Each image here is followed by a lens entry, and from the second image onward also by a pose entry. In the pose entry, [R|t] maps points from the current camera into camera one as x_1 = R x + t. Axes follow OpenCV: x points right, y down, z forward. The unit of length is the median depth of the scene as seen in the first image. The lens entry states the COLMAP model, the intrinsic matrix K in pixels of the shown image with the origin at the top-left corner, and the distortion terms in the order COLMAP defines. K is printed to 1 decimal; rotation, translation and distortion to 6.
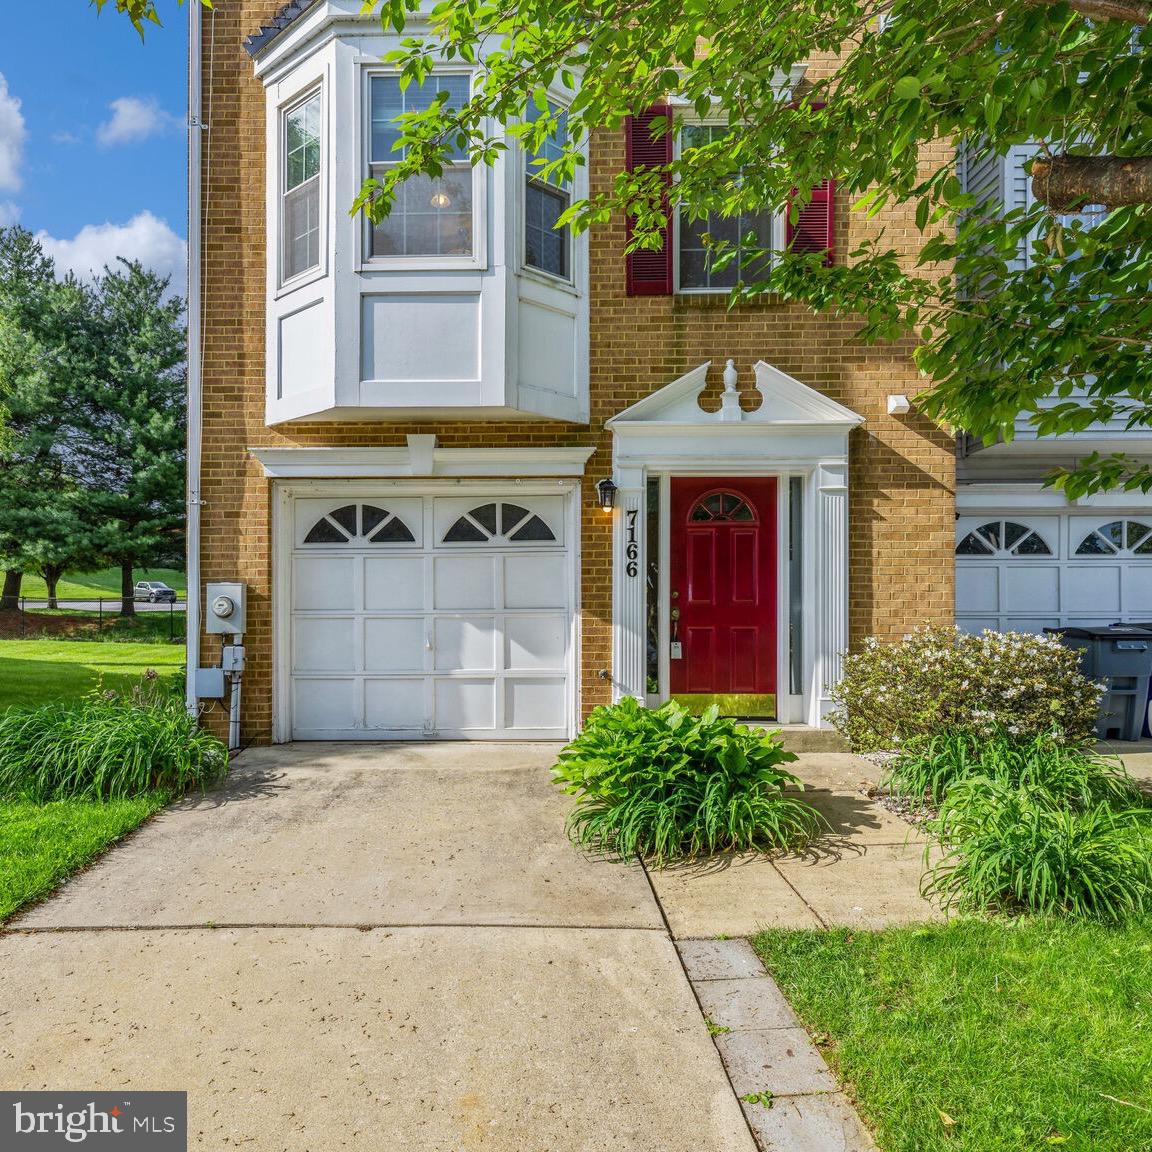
lens RADIAL K [[773.7, 0, 576.5], [0, 773.7, 627.5], [0, 0, 1]] dist [-0.004338, 0.001735]
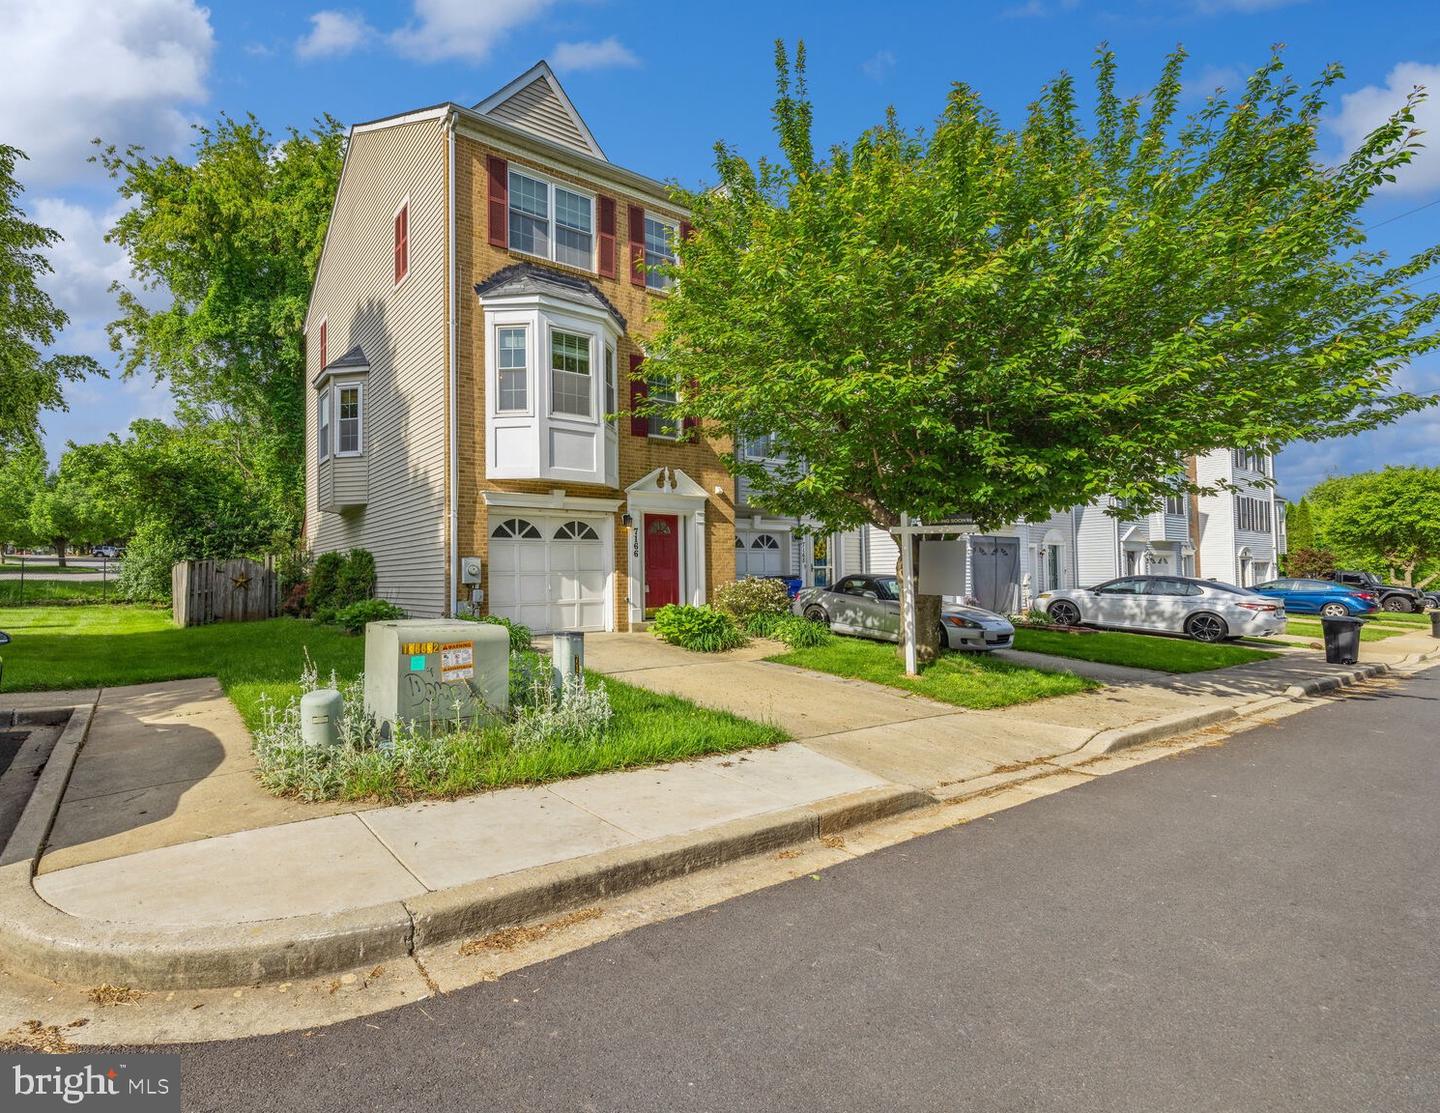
lens RADIAL K [[756.7, 0, 720.0], [0, 756.7, 556.5], [0, 0, 1]] dist [-0.000115, -0.000038]
pose [[0.738667, 0.012112, 0.673962, -1.258464], [0.016334, 0.999223, -0.035860, 0.018544], [-0.673873, 0.037497, 0.737895, -0.832844]]
